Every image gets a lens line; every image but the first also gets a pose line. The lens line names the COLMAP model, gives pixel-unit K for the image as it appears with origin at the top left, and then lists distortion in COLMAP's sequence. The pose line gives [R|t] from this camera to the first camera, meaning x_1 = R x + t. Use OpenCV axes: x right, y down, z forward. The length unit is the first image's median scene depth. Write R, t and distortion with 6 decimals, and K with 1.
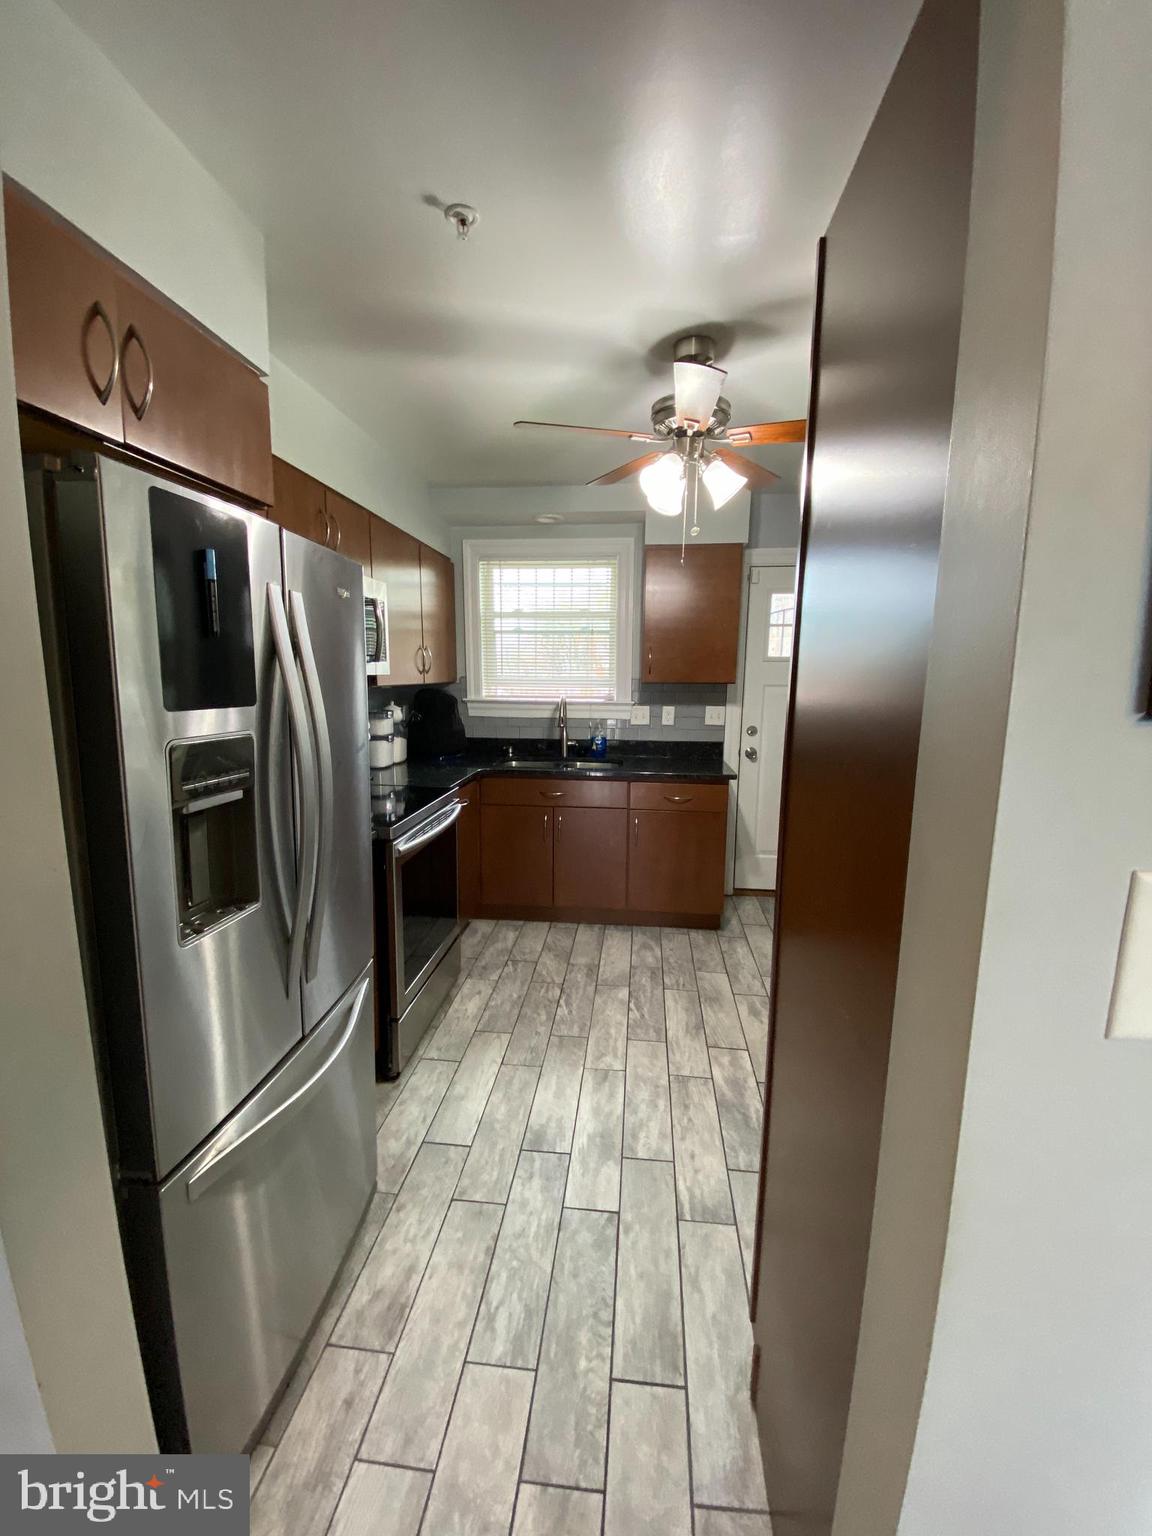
lens RADIAL K [[615.5, 0, 571.1], [0, 615.5, 767.3], [0, 0, 1]] dist [0.032552, -0.027222]
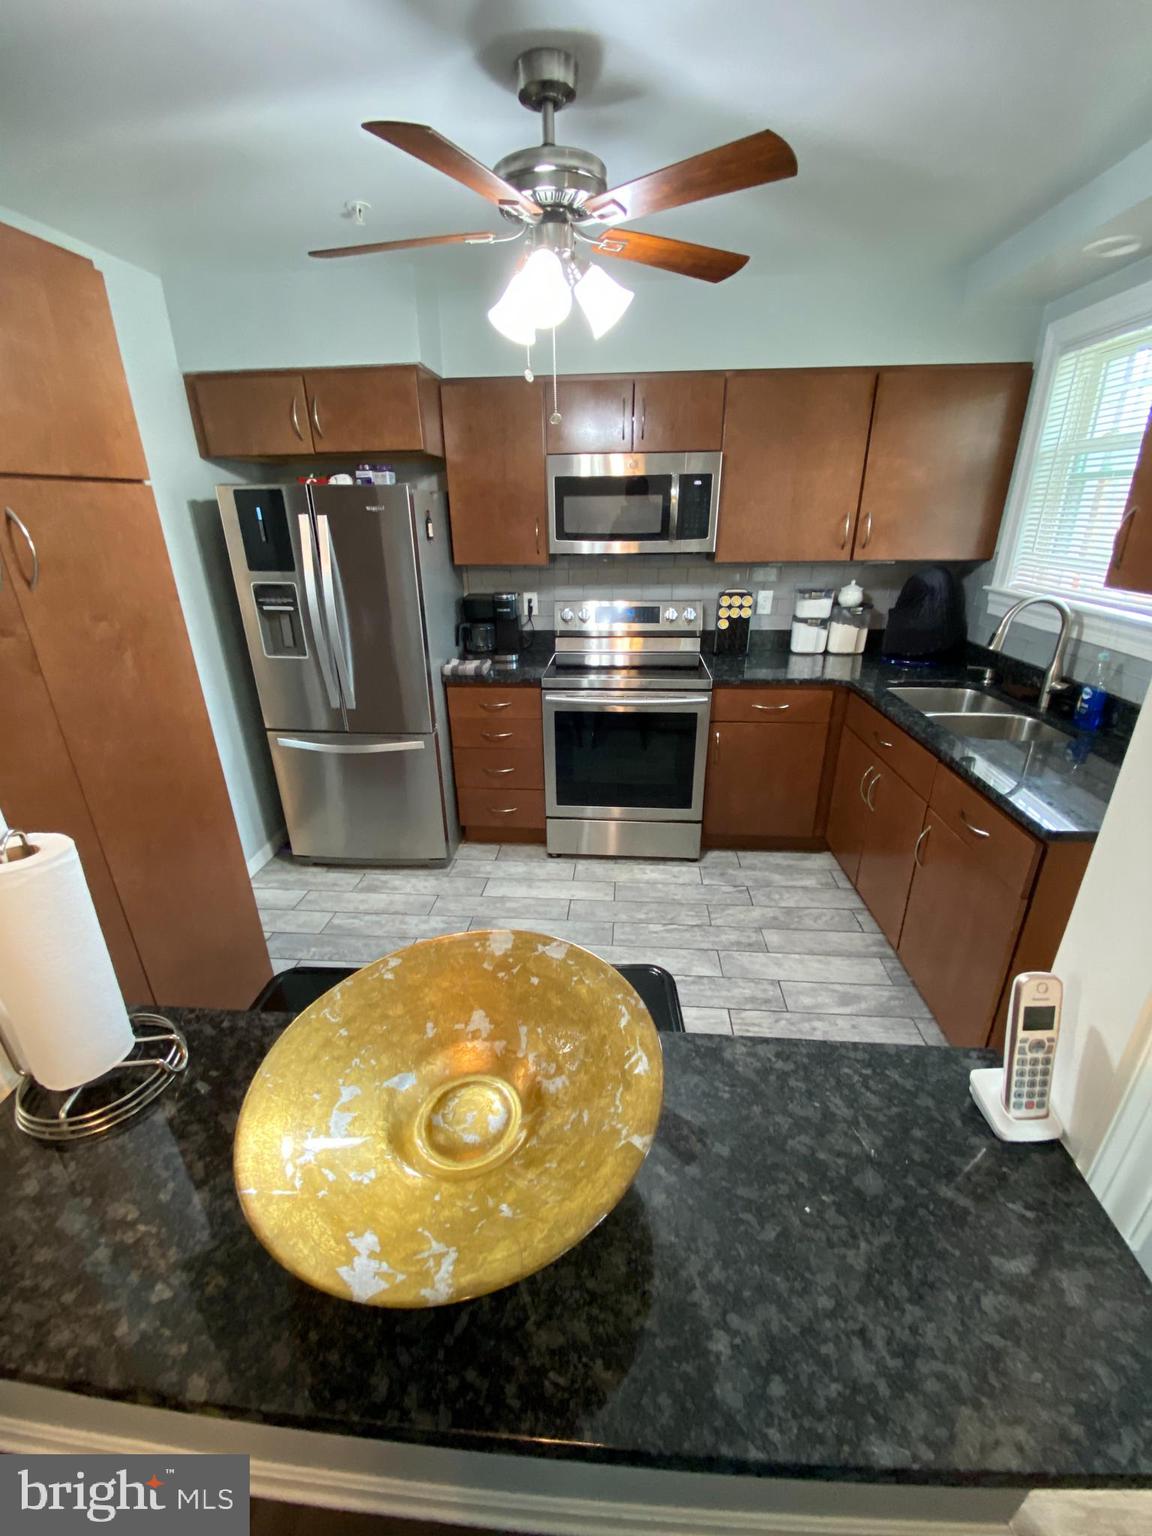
lens RADIAL K [[623.1, 0, 577.6], [0, 623.1, 767.3], [0, 0, 1]] dist [0.035164, -0.028893]
pose [[0.028553, 0.369522, -0.928783, 0.865405], [-0.141665, 0.921280, 0.362181, -0.185424], [0.989503, 0.121234, 0.078654, 0.846936]]
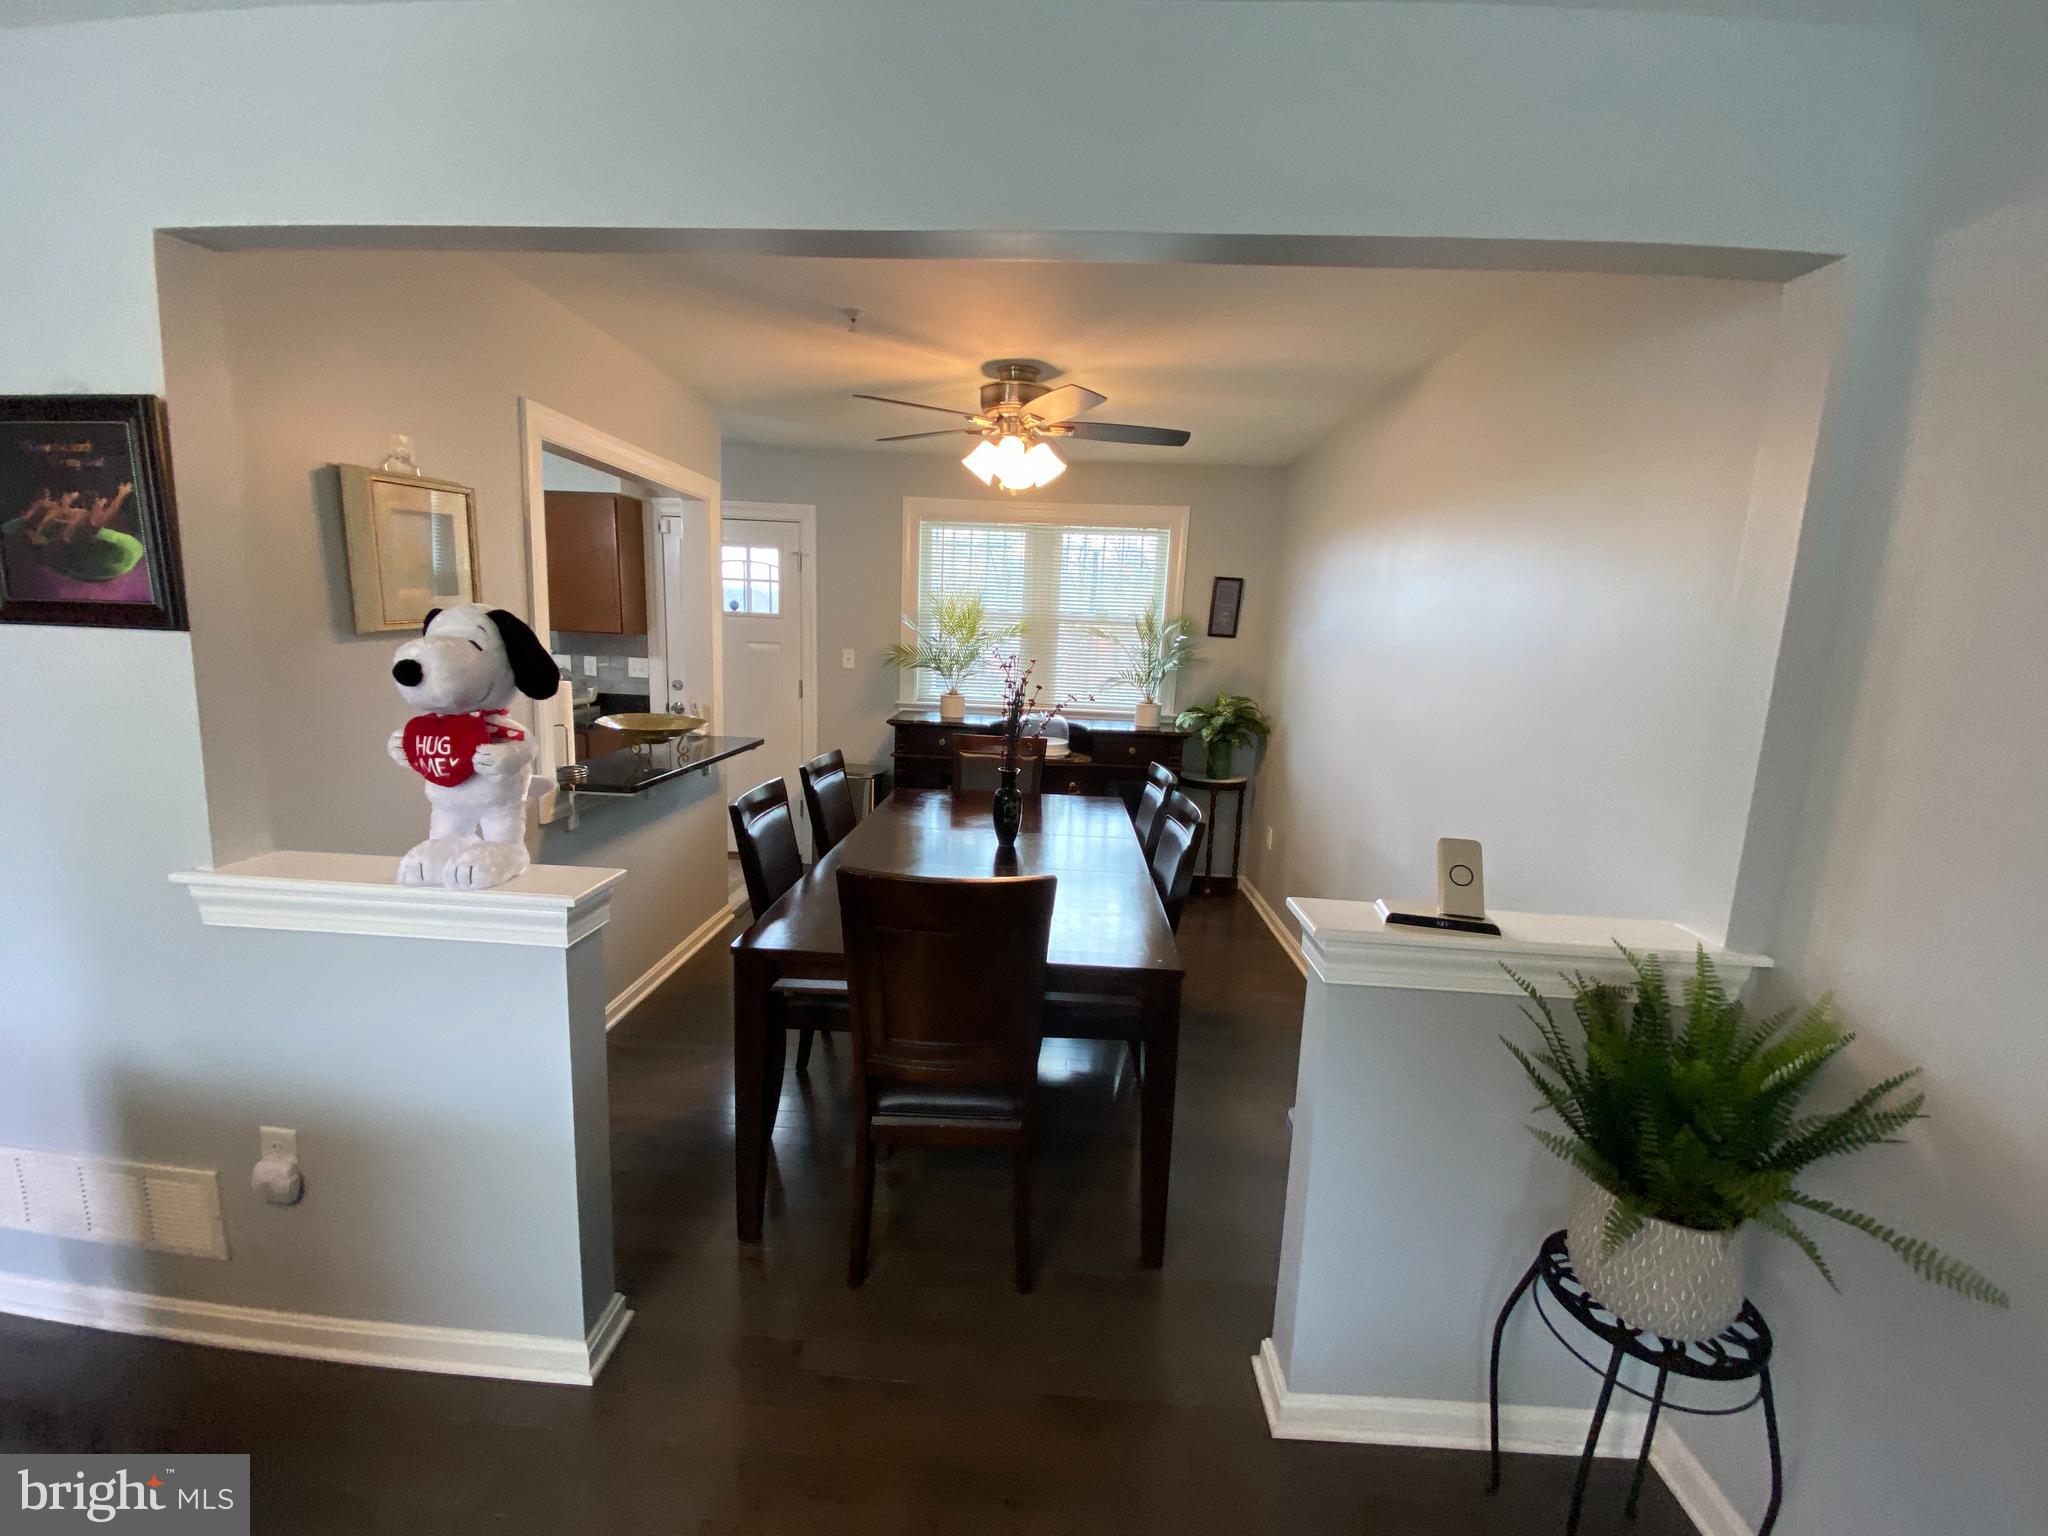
lens RADIAL K [[830.8, 0, 1023.9], [0, 830.8, 767.7], [0, 0, 1]] dist [0.035164, -0.028893]
pose [[0.997130, 0.023674, 0.071909, 1.172516], [-0.024472, 0.999648, 0.010233, 0.070356], [-0.071642, -0.011964, 0.997359, -0.560609]]
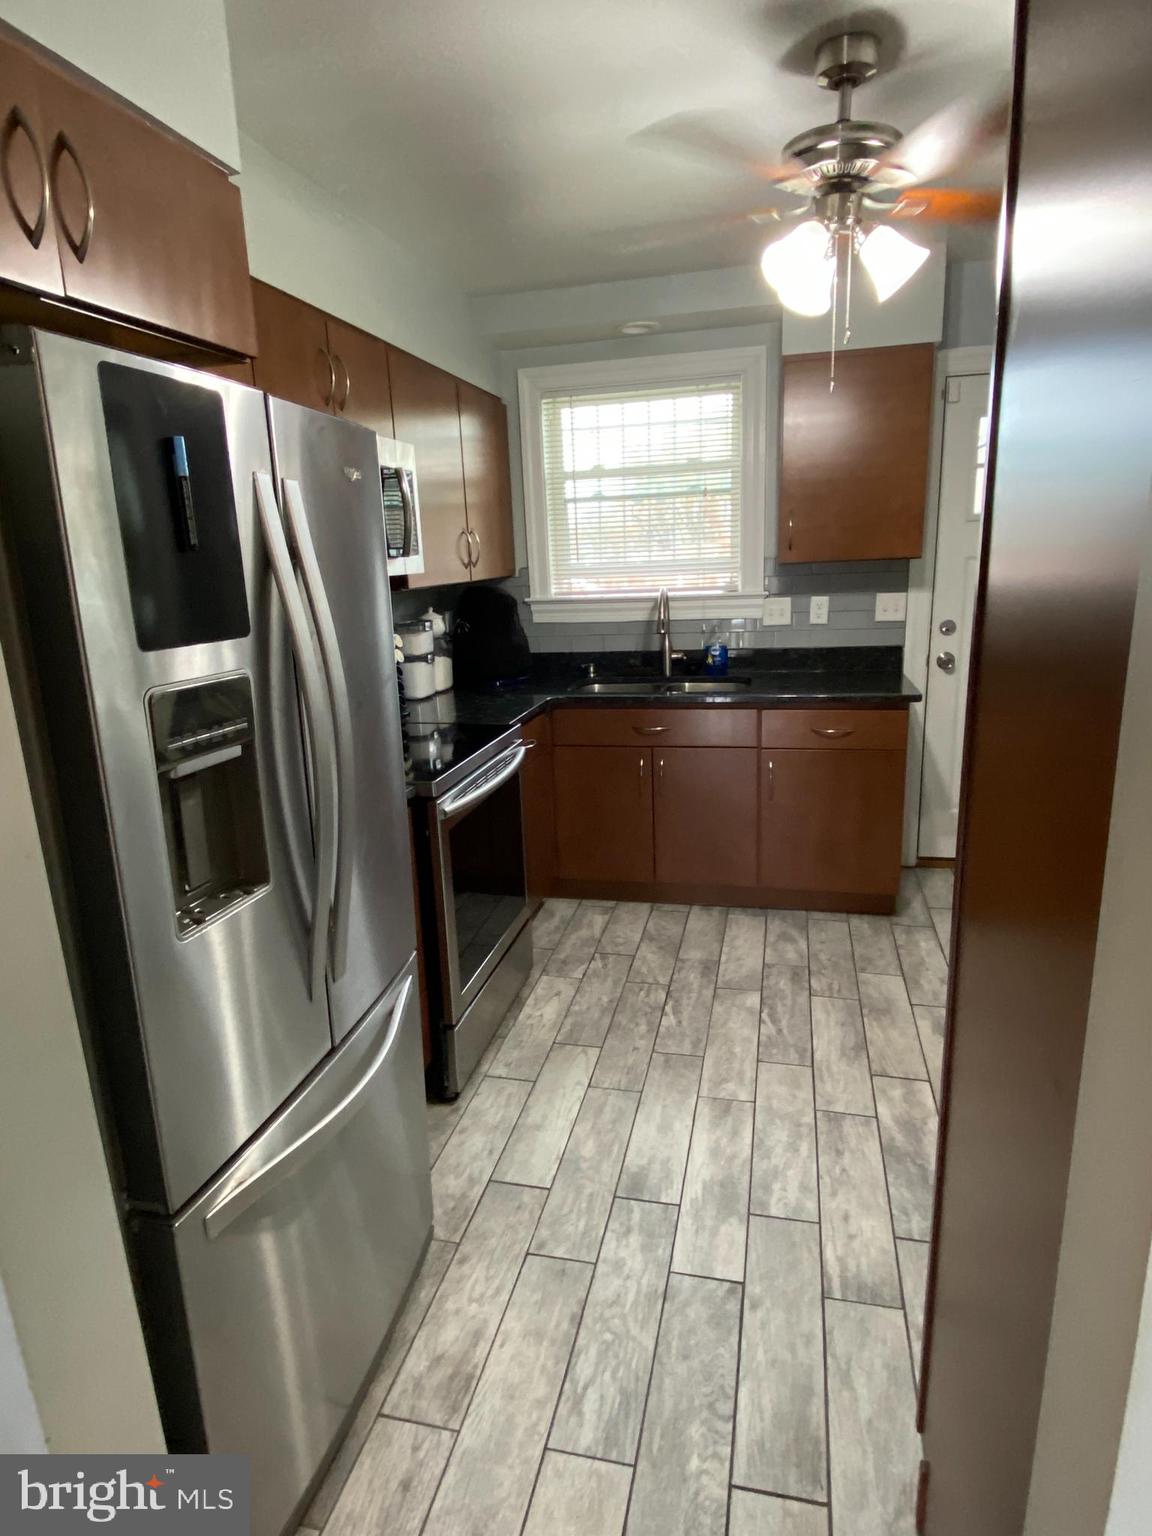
lens RADIAL K [[860.0, 0, 567.5], [0, 860.0, 765.9], [0, 0, 1]] dist [0.059760, -0.053994]
pose [[0.990436, -0.016261, -0.137009, 0.013961], [0.028988, 0.995390, 0.091419, -0.010914], [0.134891, -0.094517, 0.986342, -0.014472]]
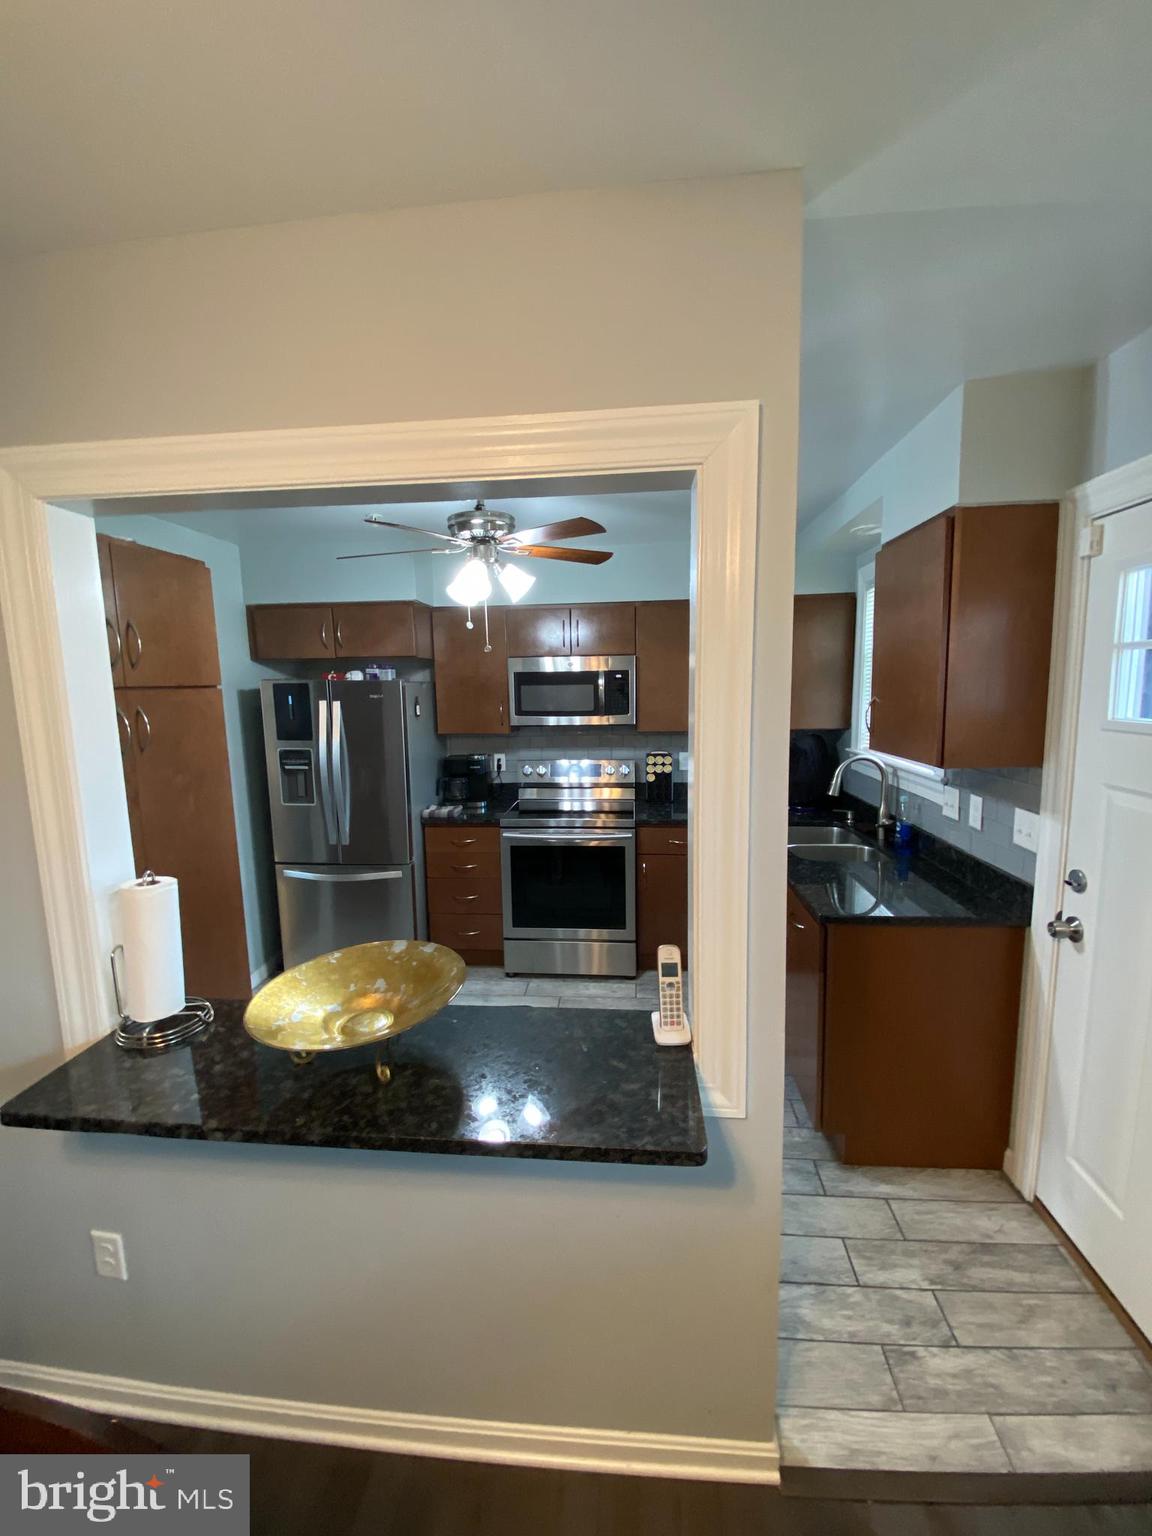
lens RADIAL K [[620.7, 0, 578.9], [0, 620.7, 765.4], [0, 0, 1]] dist [0.034344, -0.027186]
pose [[0.020360, 0.125290, -0.991911, 1.141553], [-0.135457, 0.983315, 0.121424, -0.232673], [0.990574, 0.131889, 0.036992, 0.961684]]
